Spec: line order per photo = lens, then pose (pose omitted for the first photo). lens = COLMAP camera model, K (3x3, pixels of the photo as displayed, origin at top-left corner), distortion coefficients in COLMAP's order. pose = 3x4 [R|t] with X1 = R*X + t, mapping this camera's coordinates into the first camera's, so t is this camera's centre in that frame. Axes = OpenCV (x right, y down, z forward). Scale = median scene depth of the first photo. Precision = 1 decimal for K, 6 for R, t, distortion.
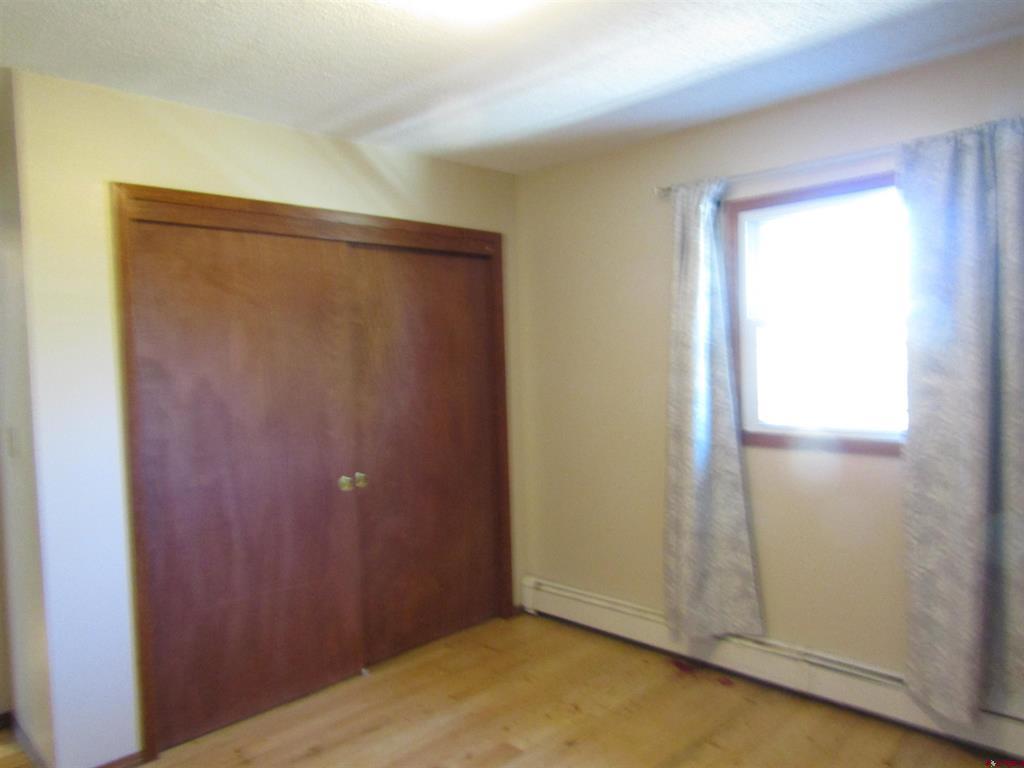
lens RADIAL K [[731.9, 0, 511.9], [0, 731.9, 382.5], [0, 0, 1]] dist [-0.006778, 0.001160]
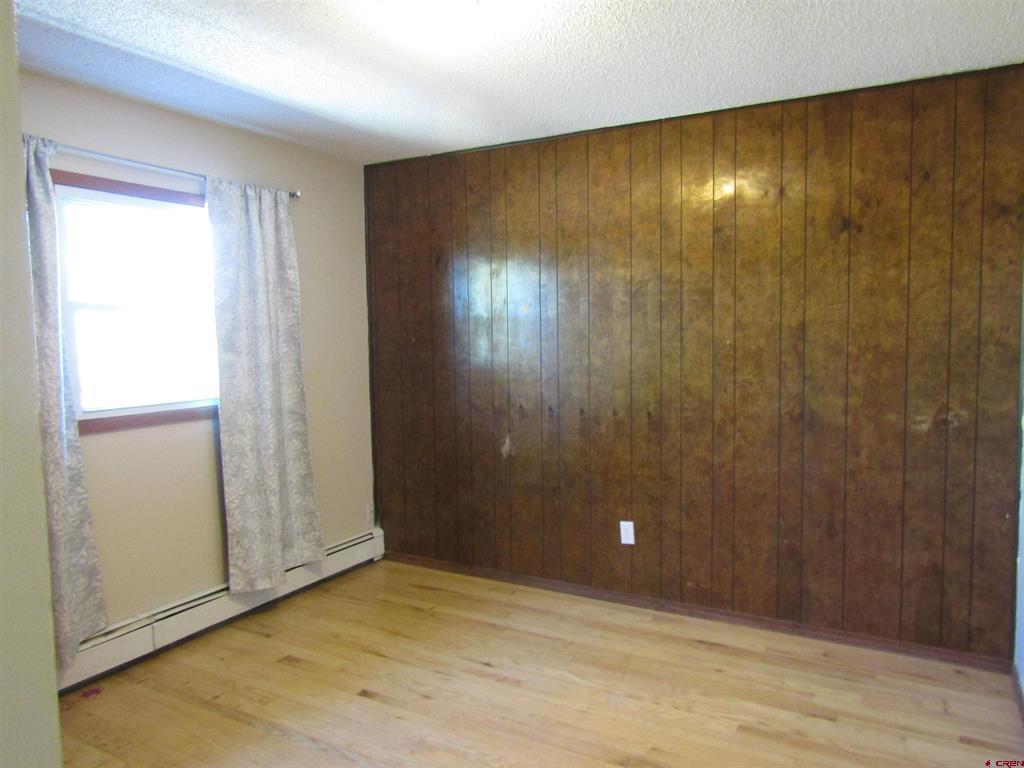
lens RADIAL K [[731.9, 0, 512.7], [0, 731.9, 389.9], [0, 0, 1]] dist [-0.006778, 0.001160]
pose [[-0.249808, -0.054142, 0.966781, -0.848612], [0.062367, 0.995463, 0.071863, -0.007563], [-0.966285, 0.078247, -0.245298, 0.803309]]
